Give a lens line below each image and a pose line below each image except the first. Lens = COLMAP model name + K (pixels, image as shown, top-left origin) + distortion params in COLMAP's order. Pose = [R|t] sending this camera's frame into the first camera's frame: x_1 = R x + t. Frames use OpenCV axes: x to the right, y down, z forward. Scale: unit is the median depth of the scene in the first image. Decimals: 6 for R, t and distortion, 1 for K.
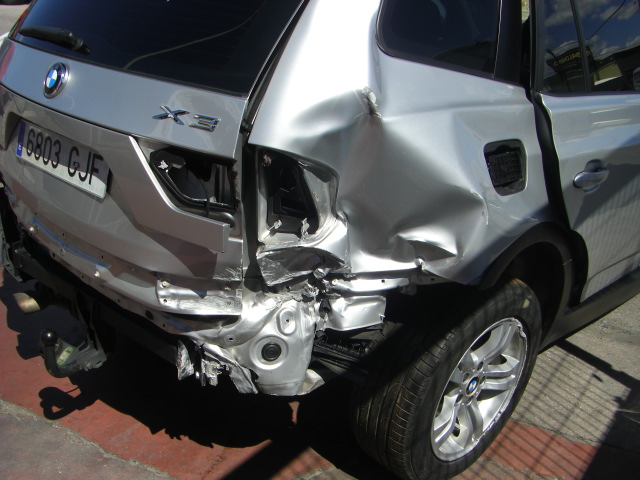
lens RADIAL K [[724.8, 0, 304.1], [0, 724.8, 288.3], [0, 0, 1]] dist [-0.191361, 0.121041]
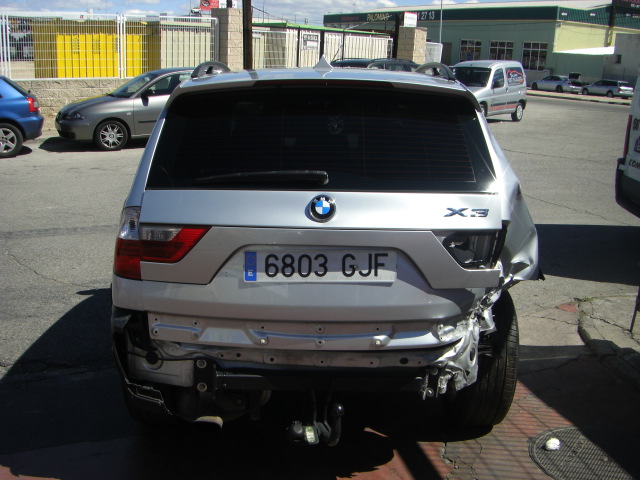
lens RADIAL K [[724.8, 0, 304.1], [0, 724.8, 288.3], [0, 0, 1]] dist [-0.191361, 0.121041]
pose [[0.694489, -0.238531, 0.678814, -1.324538], [0.336763, 0.941490, -0.013706, -0.148477], [-0.635827, 0.238118, 0.734182, 0.062142]]
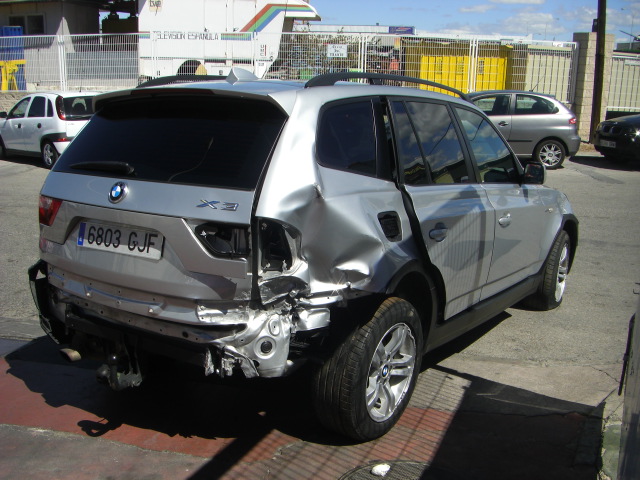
lens RADIAL K [[724.8, 0, 304.1], [0, 724.8, 288.3], [0, 0, 1]] dist [-0.191361, 0.121041]
pose [[0.977984, -0.081032, 0.192306, -0.267492], [0.115975, 0.977163, -0.178052, 0.261237], [-0.173487, 0.196435, 0.965047, -0.619682]]
